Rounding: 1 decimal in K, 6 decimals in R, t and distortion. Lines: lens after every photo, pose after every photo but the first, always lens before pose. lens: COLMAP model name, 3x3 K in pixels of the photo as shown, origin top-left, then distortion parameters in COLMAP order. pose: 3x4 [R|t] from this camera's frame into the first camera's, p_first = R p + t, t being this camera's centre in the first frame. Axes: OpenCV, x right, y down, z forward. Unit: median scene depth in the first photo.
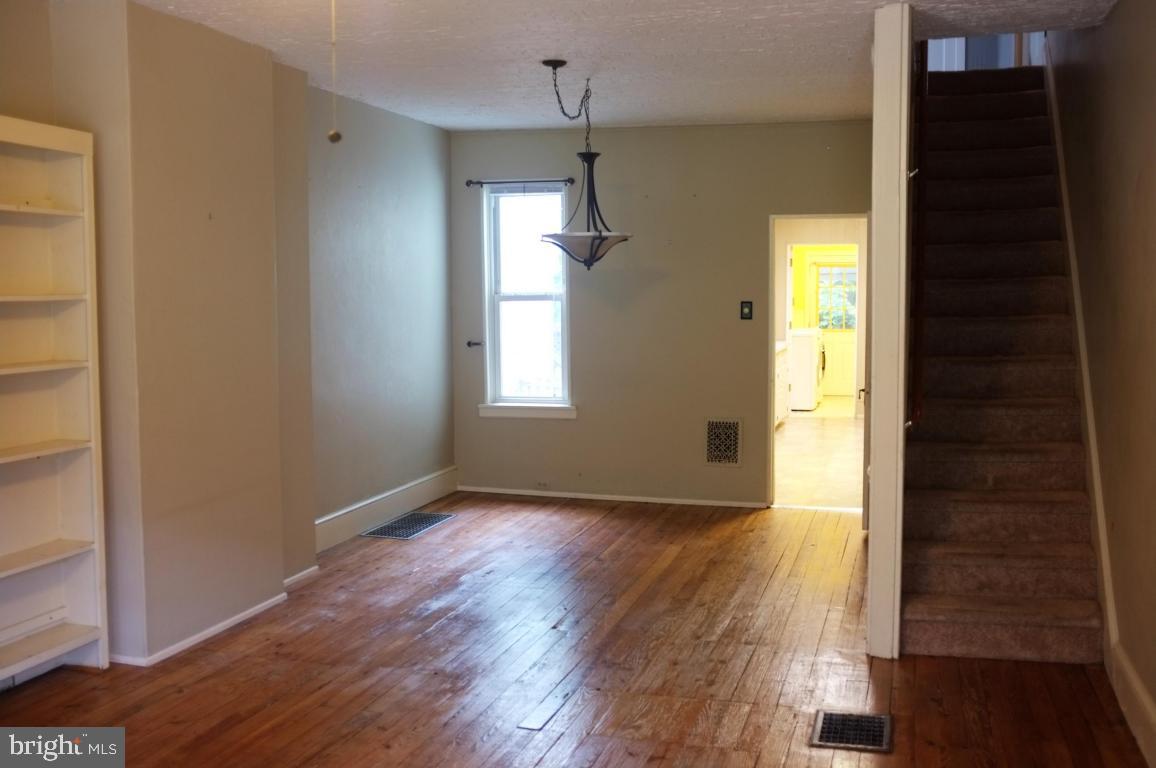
lens RADIAL K [[1143.6, 0, 578.9], [0, 1143.6, 383.6], [0, 0, 1]] dist [-0.071501, 0.000000]
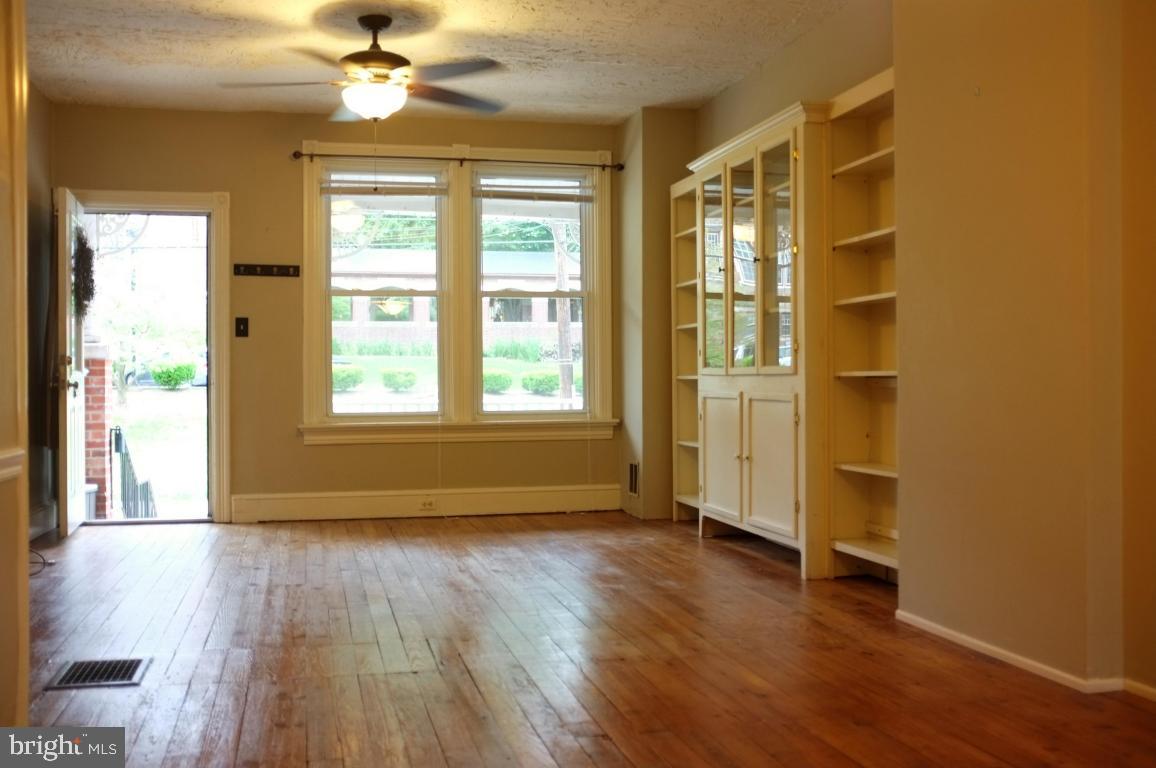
lens RADIAL K [[1143.6, 0, 576.4], [0, 1143.6, 379.7], [0, 0, 1]] dist [-0.071501, 0.000000]
pose [[-0.866000, 0.009116, -0.499961, 0.301779], [-0.033806, 0.996479, 0.076724, -0.005298], [0.498900, 0.083345, -0.862643, 1.629938]]
